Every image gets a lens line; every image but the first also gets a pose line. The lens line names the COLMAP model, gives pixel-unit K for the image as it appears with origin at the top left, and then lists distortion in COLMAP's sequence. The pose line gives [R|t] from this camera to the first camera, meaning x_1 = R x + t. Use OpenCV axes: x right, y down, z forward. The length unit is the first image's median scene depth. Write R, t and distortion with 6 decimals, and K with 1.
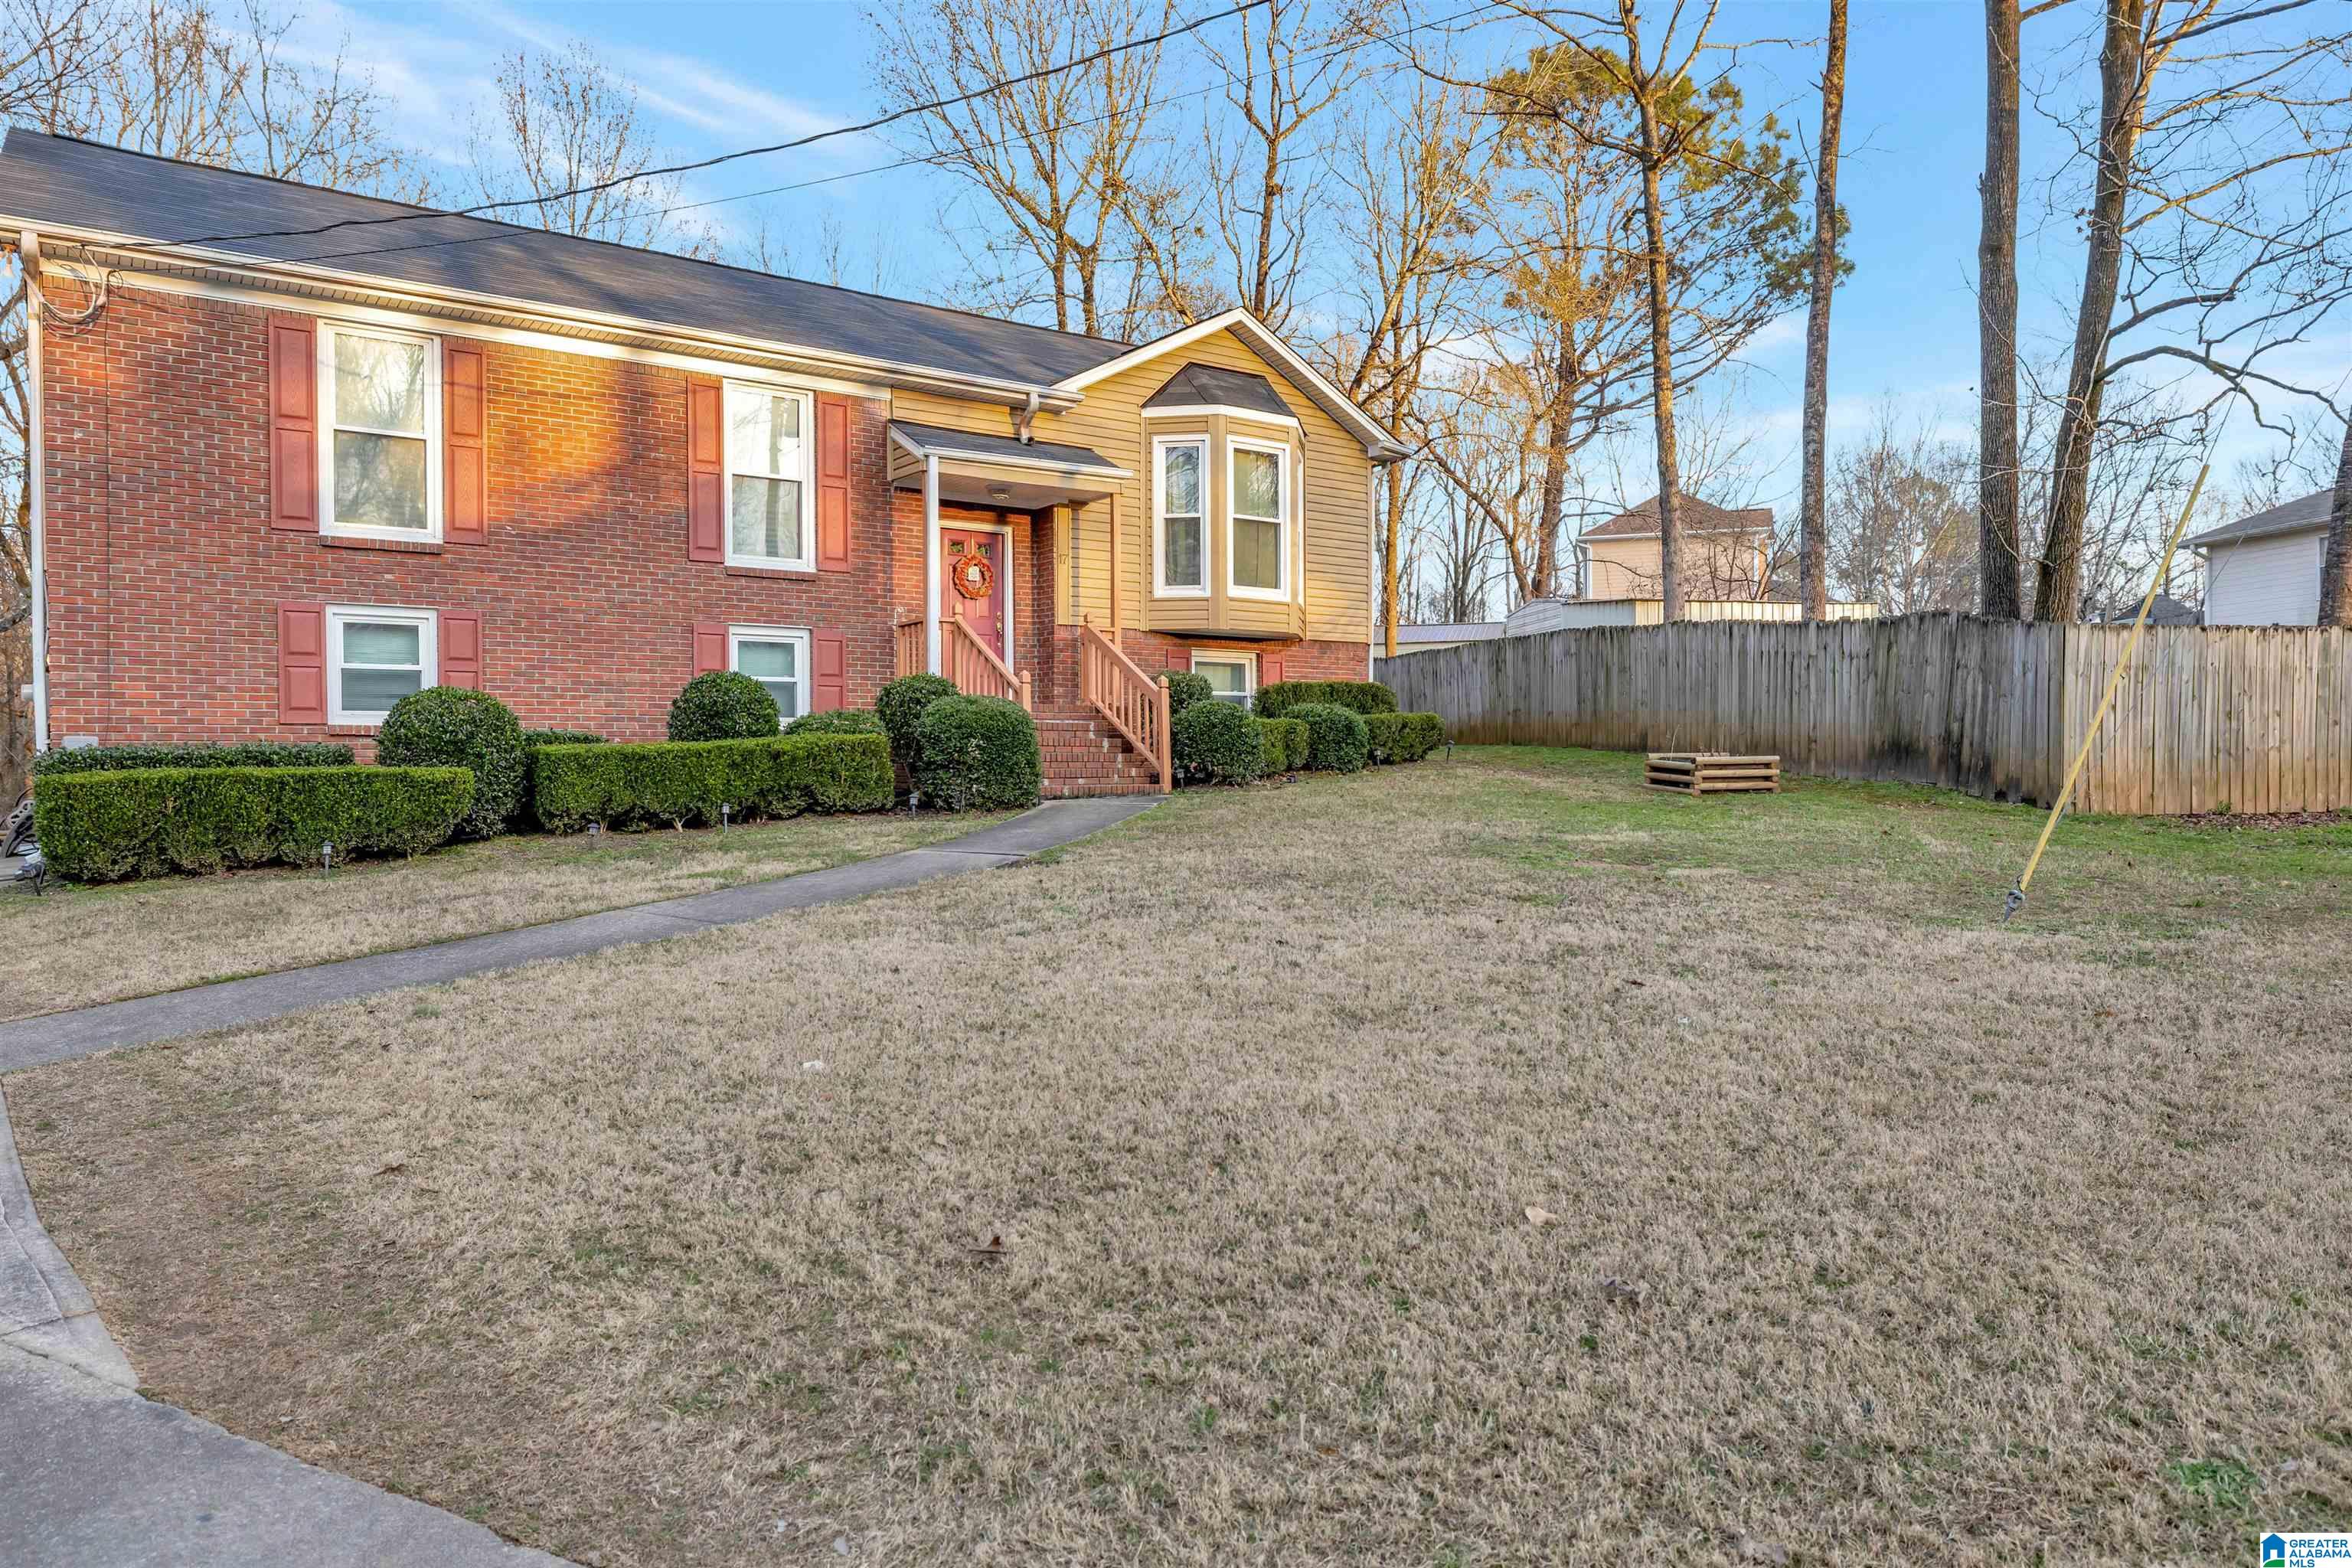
lens RADIAL K [[1455.0, 0, 1151.3], [0, 1455.0, 774.2], [0, 0, 1]] dist [-0.006434, 0.003392]
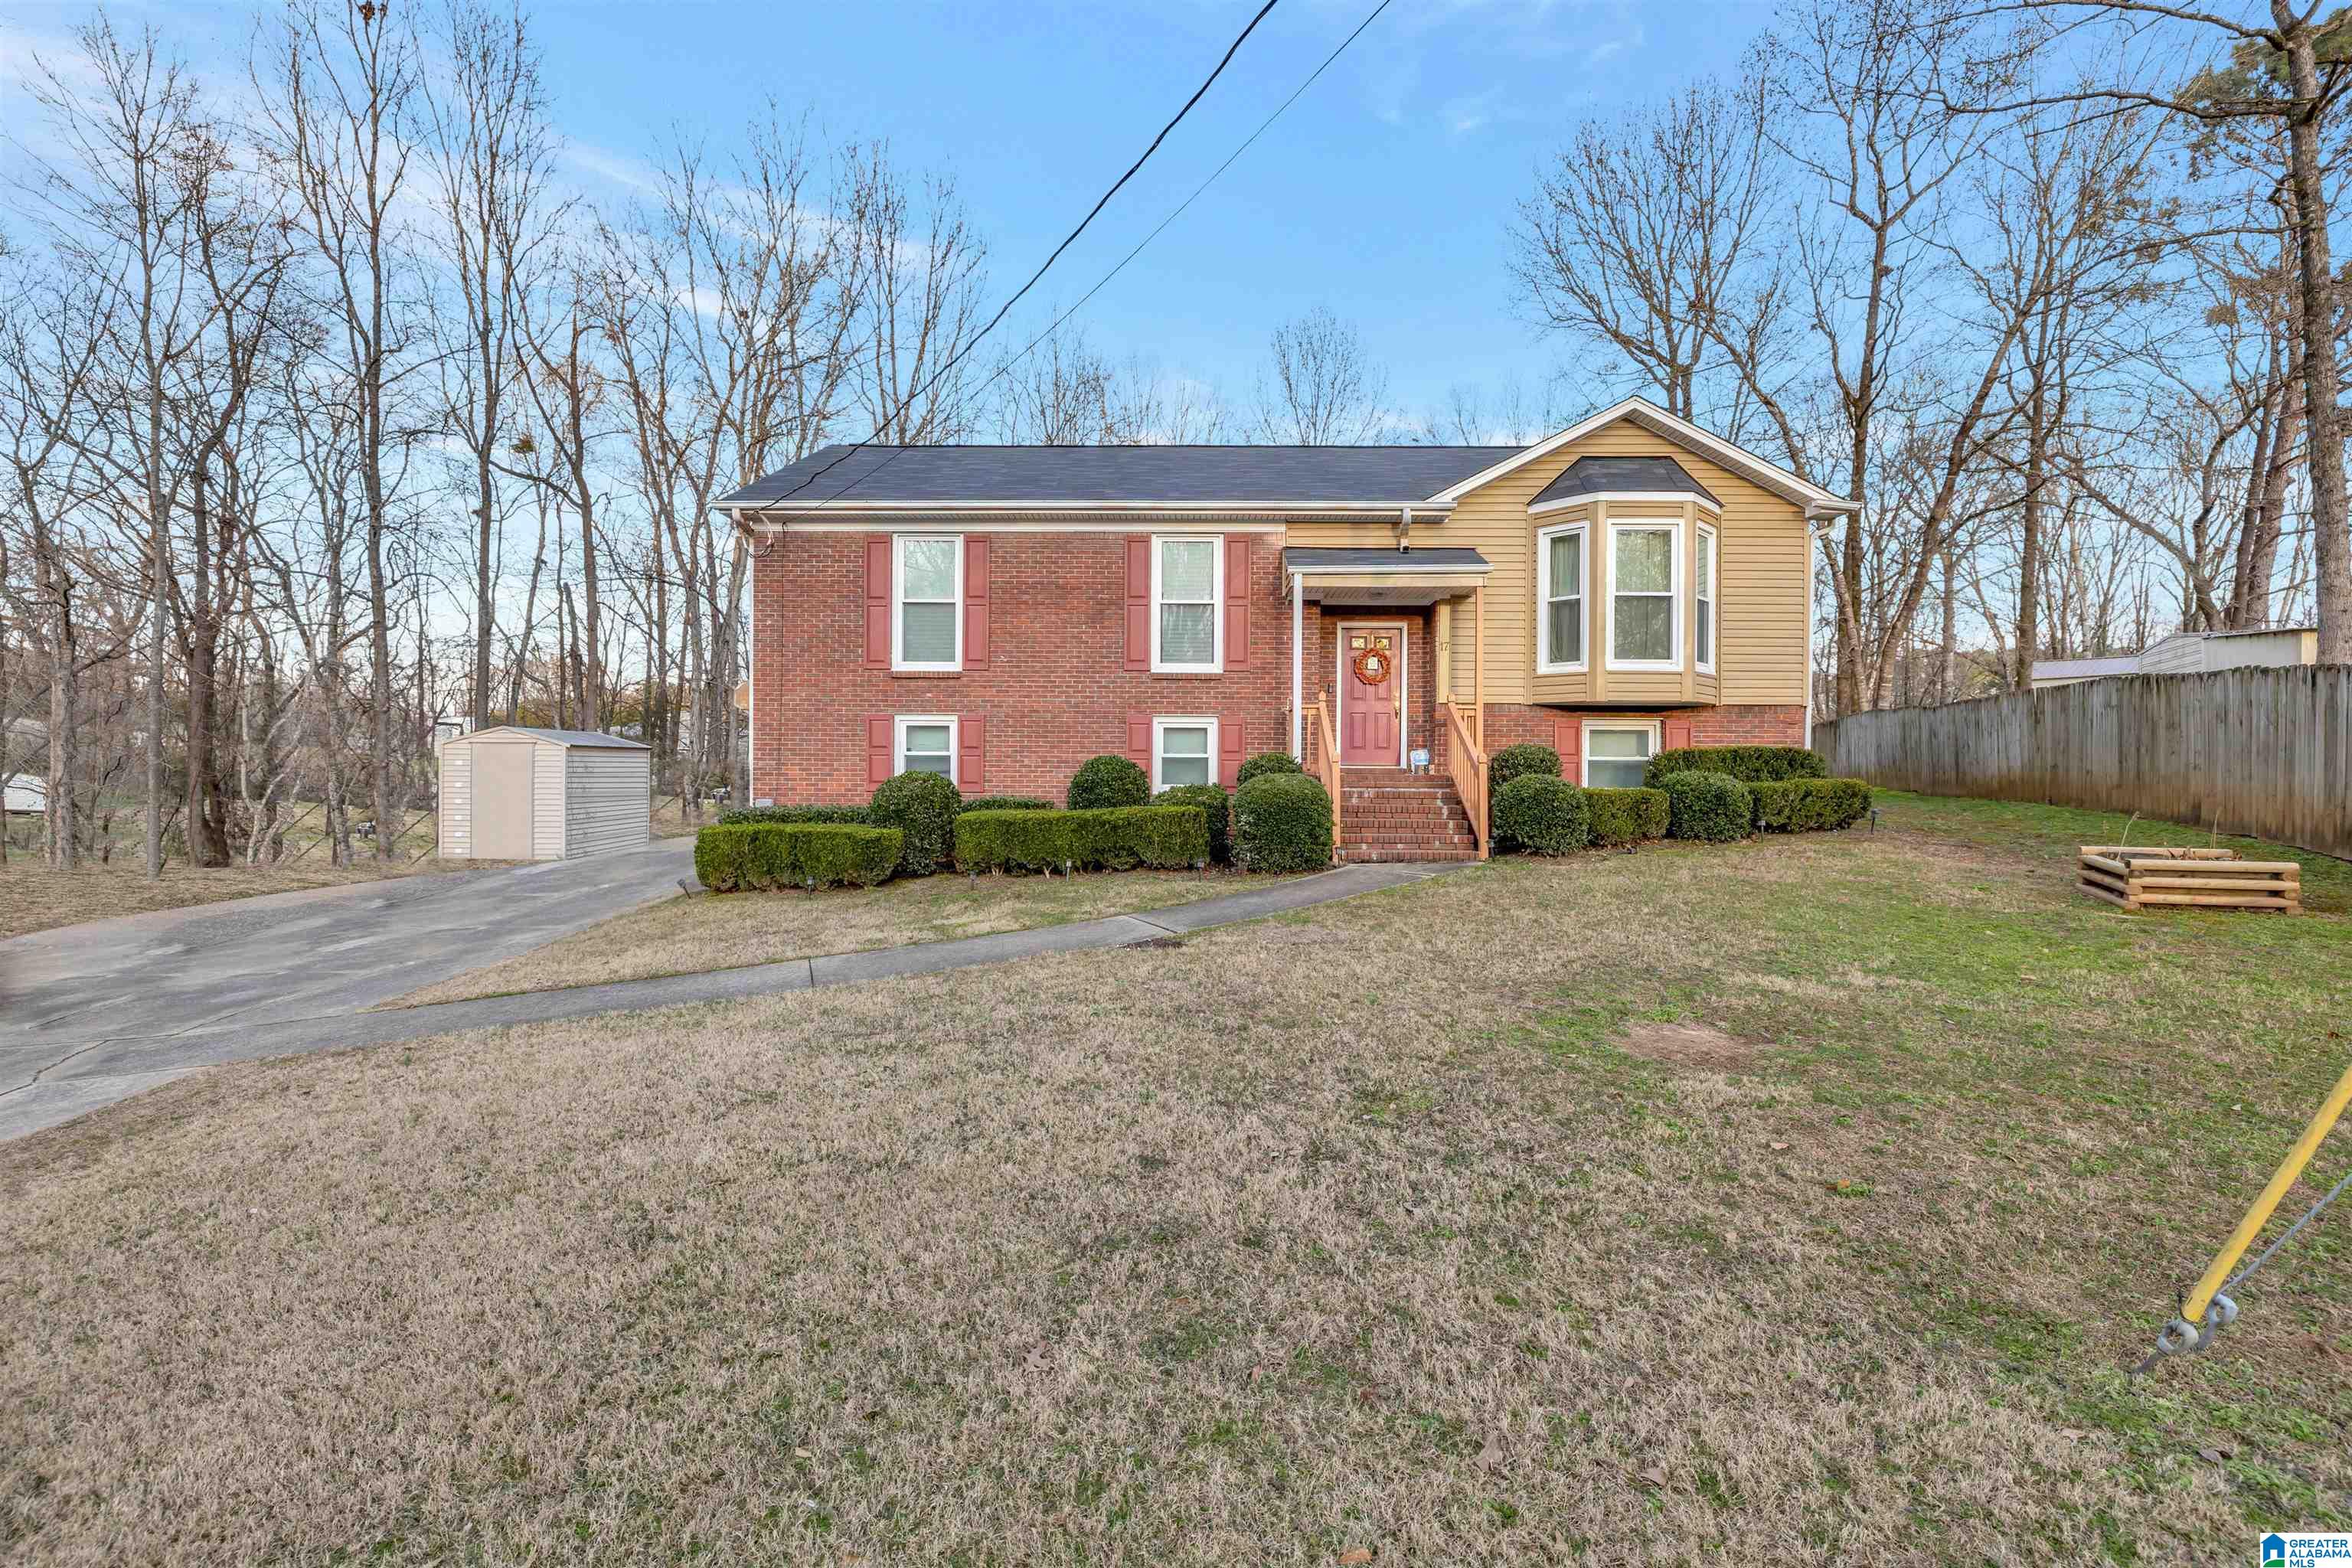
lens RADIAL K [[987.2, 0, 1171.7], [0, 987.2, 771.1], [0, 0, 1]] dist [0.000409, -0.000593]
pose [[0.810983, 0.008071, -0.585014, 0.259160], [-0.014028, 0.999886, -0.005652, -0.046947], [0.584902, 0.012791, 0.811003, 0.269610]]
